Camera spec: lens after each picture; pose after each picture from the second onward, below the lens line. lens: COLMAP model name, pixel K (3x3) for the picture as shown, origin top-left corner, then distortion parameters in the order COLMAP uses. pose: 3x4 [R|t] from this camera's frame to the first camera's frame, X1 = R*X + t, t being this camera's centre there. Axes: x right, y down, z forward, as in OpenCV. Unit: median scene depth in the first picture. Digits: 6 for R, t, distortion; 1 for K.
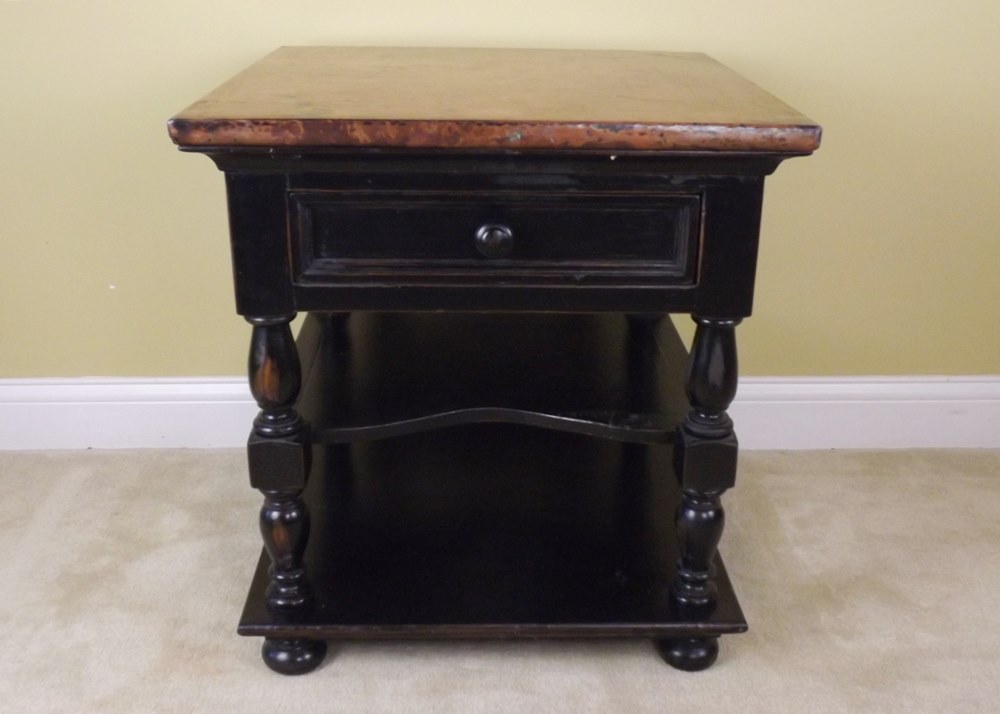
lens RADIAL K [[1098.2, 0, 500.0], [0, 1098.2, 357.0], [0, 0, 1]] dist [0.006428, -0.013993]
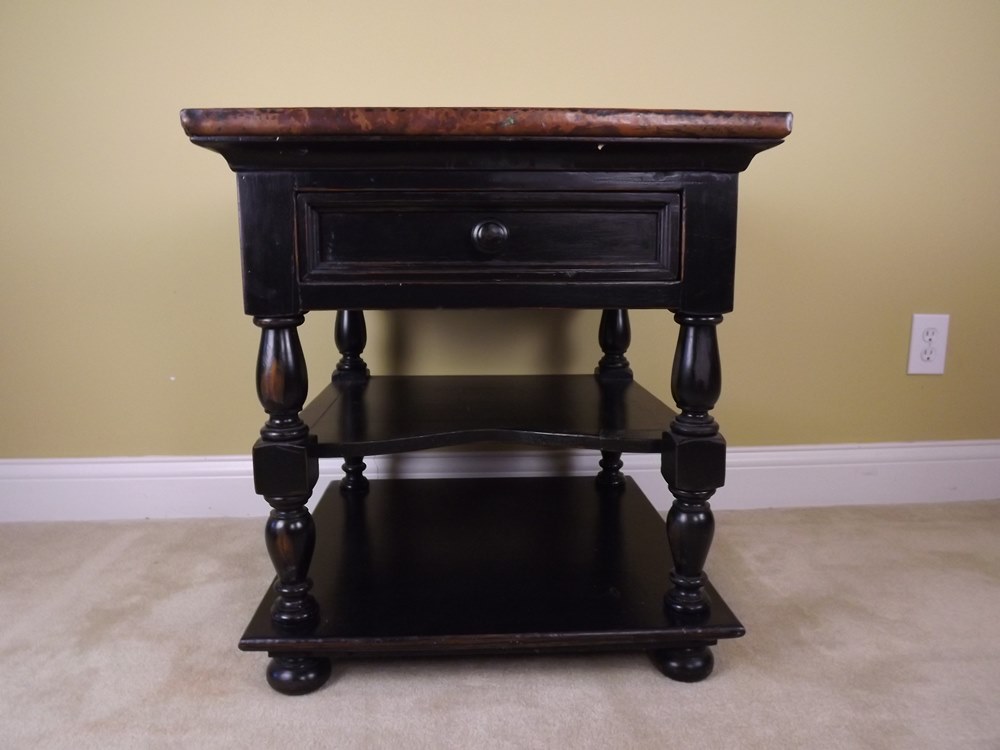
lens RADIAL K [[721.2, 0, 500.0], [0, 721.2, 375.0], [0, 0, 1]] dist [-0.019687, -0.002068]
pose [[0.999644, -0.017639, 0.020030, -0.010507], [0.021462, 0.977377, -0.210415, 0.149975], [-0.015866, 0.210770, 0.977407, 0.304726]]
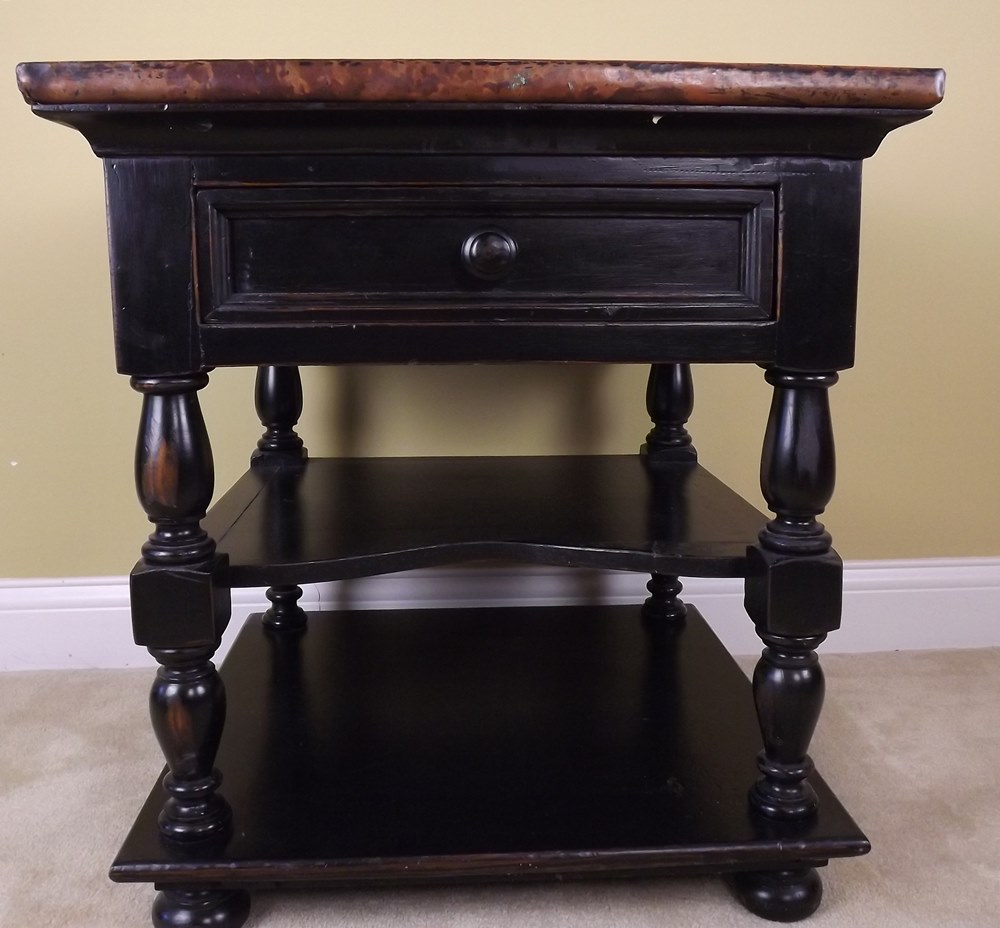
lens RADIAL K [[1036.0, 0, 506.9], [0, 1036.0, 447.1], [0, 0, 1]] dist [-0.037955, 0.025950]
pose [[0.999265, -0.020041, 0.032681, -0.015698], [0.026546, 0.976758, -0.212693, 0.135290], [-0.027658, 0.213404, 0.976572, 0.333875]]
